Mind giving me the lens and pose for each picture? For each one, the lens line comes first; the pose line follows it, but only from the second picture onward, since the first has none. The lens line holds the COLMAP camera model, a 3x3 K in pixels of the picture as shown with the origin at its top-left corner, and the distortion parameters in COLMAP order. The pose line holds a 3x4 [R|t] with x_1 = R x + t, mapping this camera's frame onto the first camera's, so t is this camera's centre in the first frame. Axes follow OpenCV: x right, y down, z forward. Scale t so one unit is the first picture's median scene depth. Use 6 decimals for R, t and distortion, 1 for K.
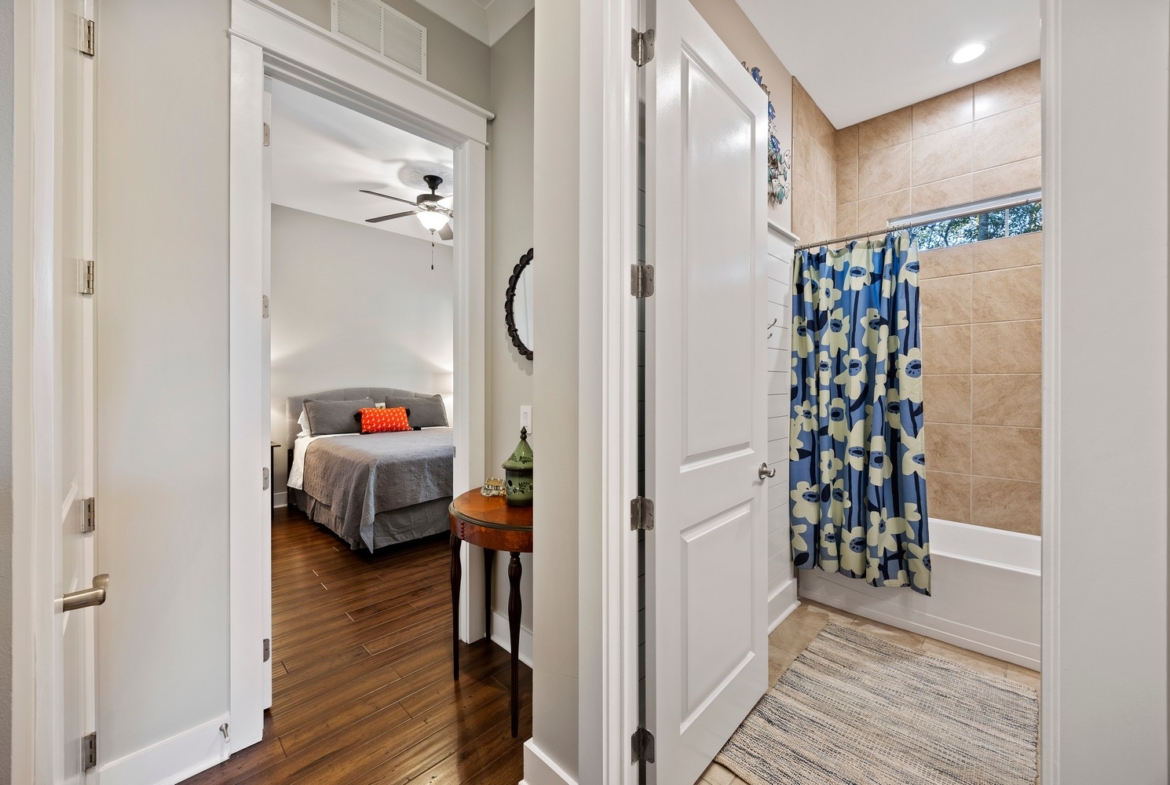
lens RADIAL K [[447.6, 0, 585.2], [0, 447.6, 387.7], [0, 0, 1]] dist [-0.001228, -0.000117]
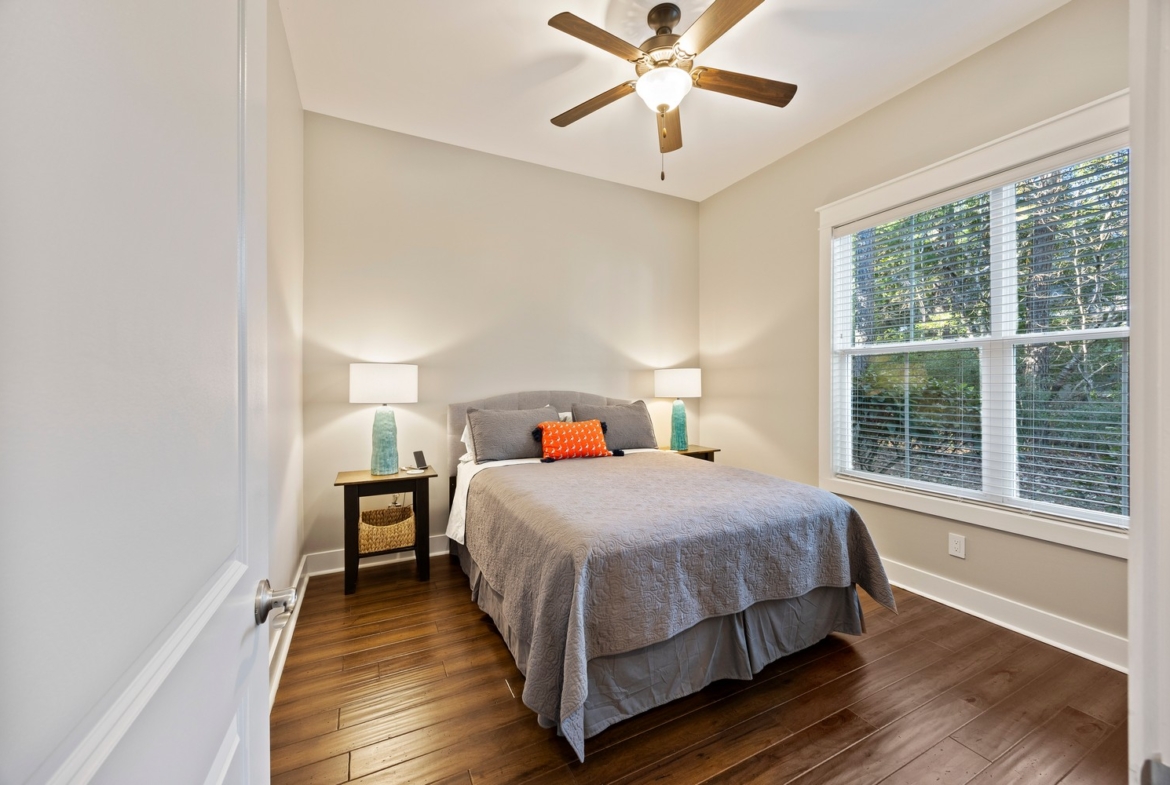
lens RADIAL K [[447.6, 0, 585.2], [0, 447.6, 387.7], [0, 0, 1]] dist [-0.001228, -0.000117]
pose [[0.945032, -0.003760, -0.326957, -0.486103], [0.003359, 0.999993, -0.001792, -0.008360], [0.326962, 0.000595, 0.945037, 0.856853]]
